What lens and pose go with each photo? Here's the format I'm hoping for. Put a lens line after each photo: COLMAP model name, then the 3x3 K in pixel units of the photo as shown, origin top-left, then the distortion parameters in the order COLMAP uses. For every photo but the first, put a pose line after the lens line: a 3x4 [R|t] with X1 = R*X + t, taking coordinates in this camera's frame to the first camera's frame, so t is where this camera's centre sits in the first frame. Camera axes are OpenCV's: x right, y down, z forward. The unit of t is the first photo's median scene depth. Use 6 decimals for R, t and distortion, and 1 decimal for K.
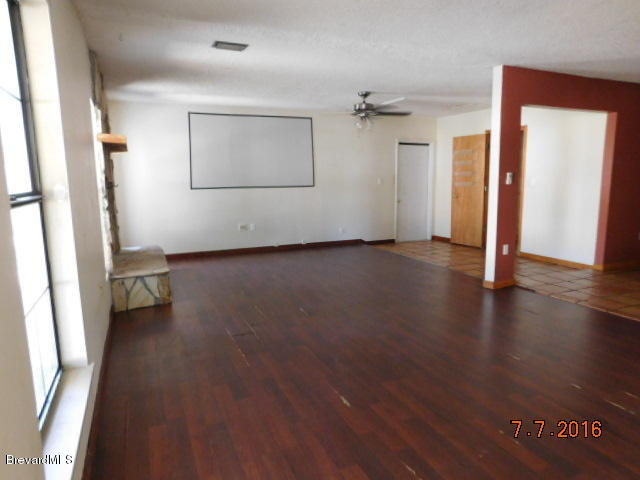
lens RADIAL K [[424.1, 0, 321.7], [0, 424.1, 240.7], [0, 0, 1]] dist [-0.045241, 0.002199]
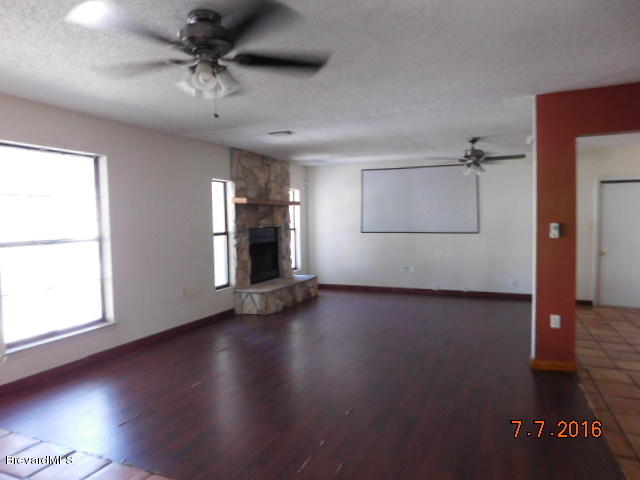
lens RADIAL K [[424.1, 0, 321.3], [0, 424.1, 240.5], [0, 0, 1]] dist [-0.045241, 0.002199]
pose [[0.677415, 0.037835, -0.734627, 0.510480], [-0.105876, 0.993293, -0.046473, -0.033079], [0.727941, 0.109261, 0.676878, 0.106851]]
